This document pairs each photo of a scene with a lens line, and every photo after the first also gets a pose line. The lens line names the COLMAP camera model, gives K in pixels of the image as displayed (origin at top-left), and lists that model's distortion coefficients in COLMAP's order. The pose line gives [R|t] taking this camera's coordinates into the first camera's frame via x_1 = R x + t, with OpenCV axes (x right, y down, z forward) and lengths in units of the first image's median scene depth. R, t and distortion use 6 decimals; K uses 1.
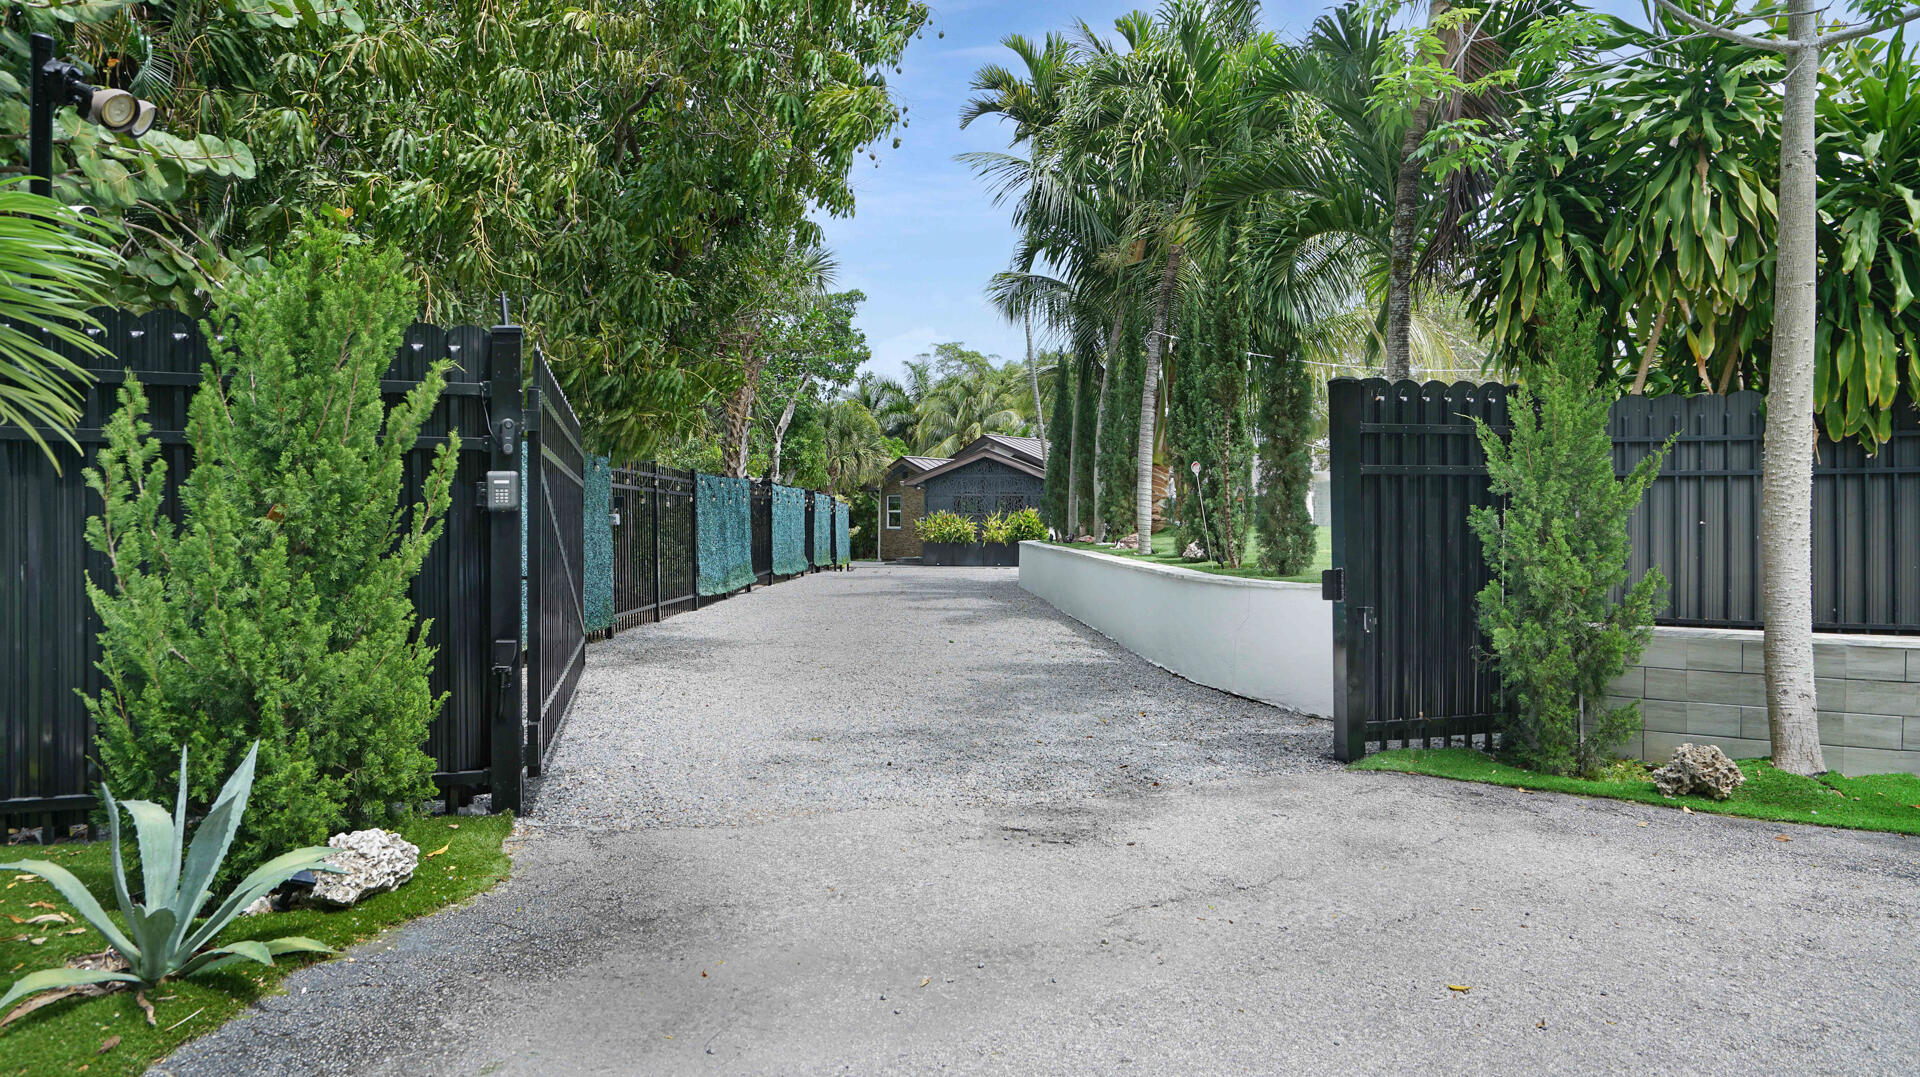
lens RADIAL K [[1188.4, 0, 960.6], [0, 1188.4, 531.2], [0, 0, 1]] dist [-0.000550, -0.000107]
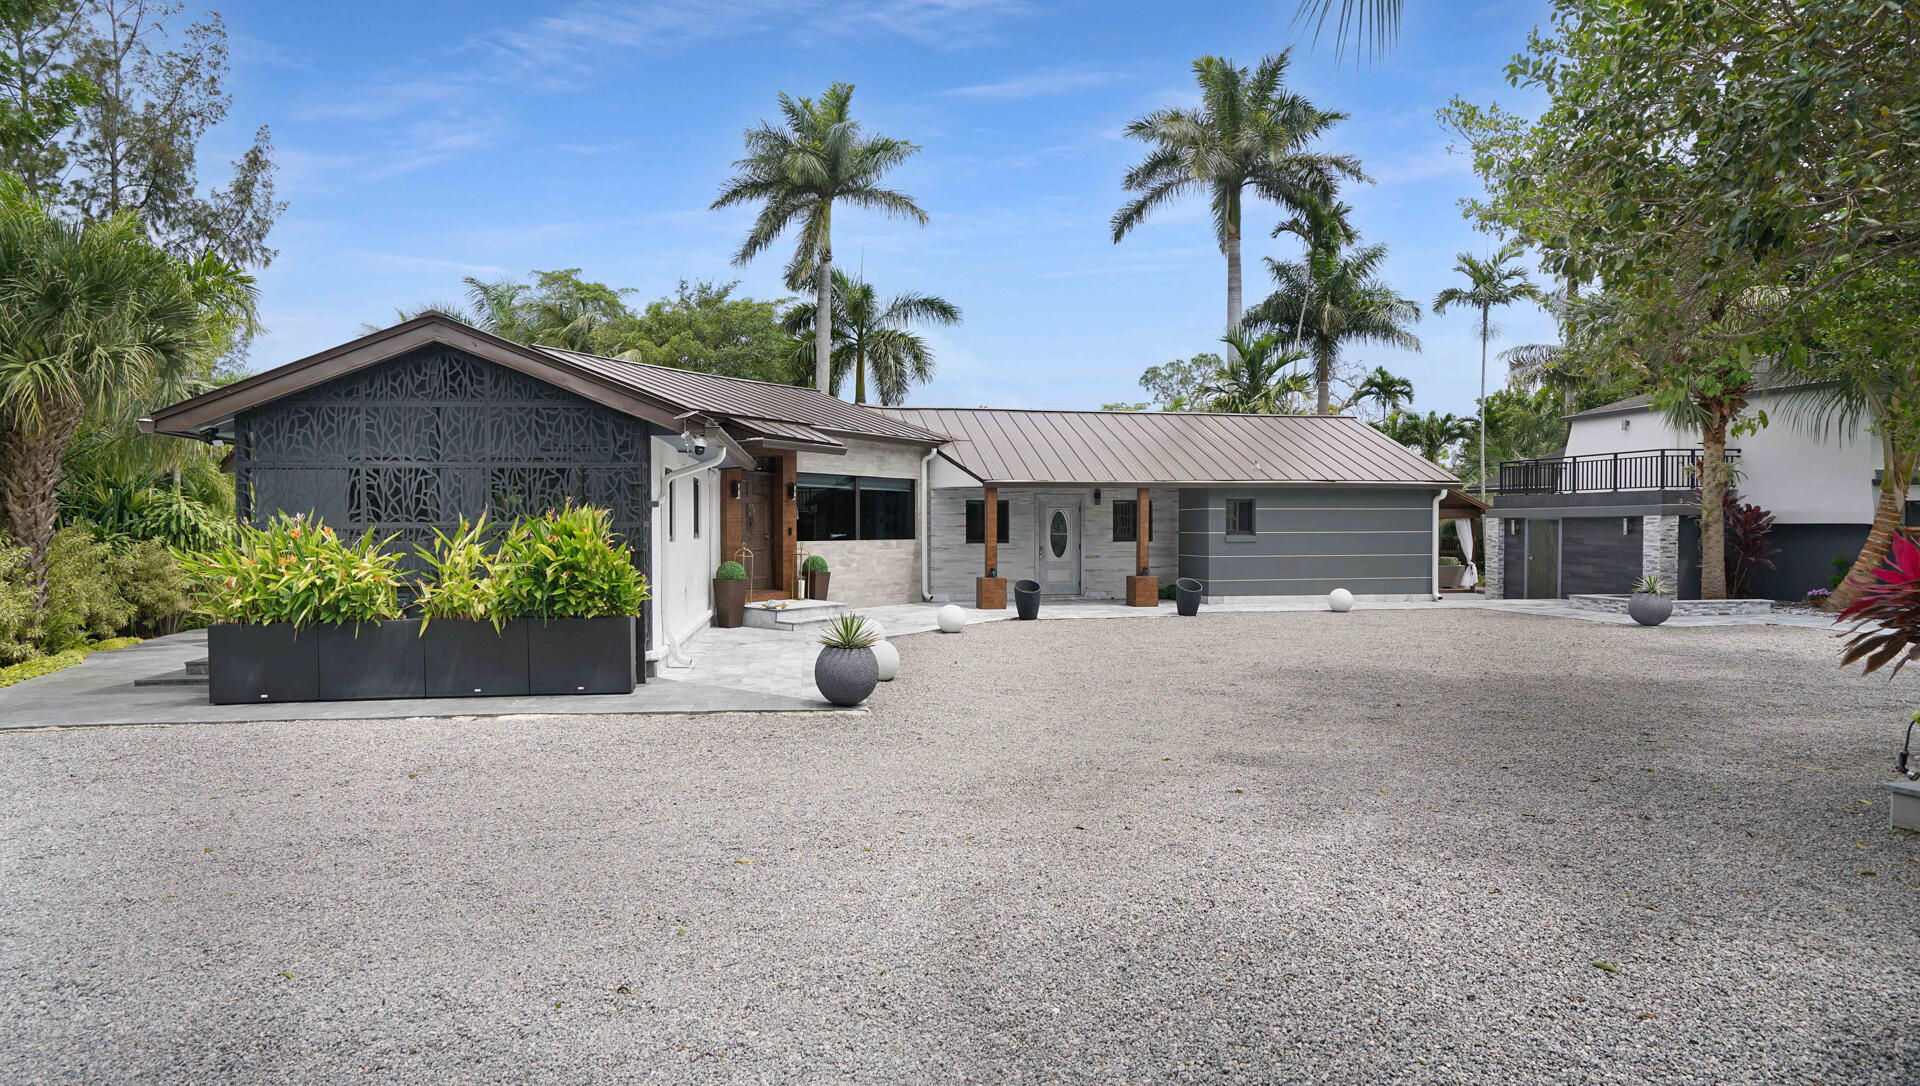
lens RADIAL K [[1002.3, 0, 955.0], [0, 1002.3, 539.4], [0, 0, 1]] dist [-0.000931, -0.000893]
pose [[0.957638, -0.001493, 0.287972, 0.075468], [0.001338, 0.999999, 0.000735, -0.011059], [-0.287973, -0.000319, 0.957638, 0.715081]]
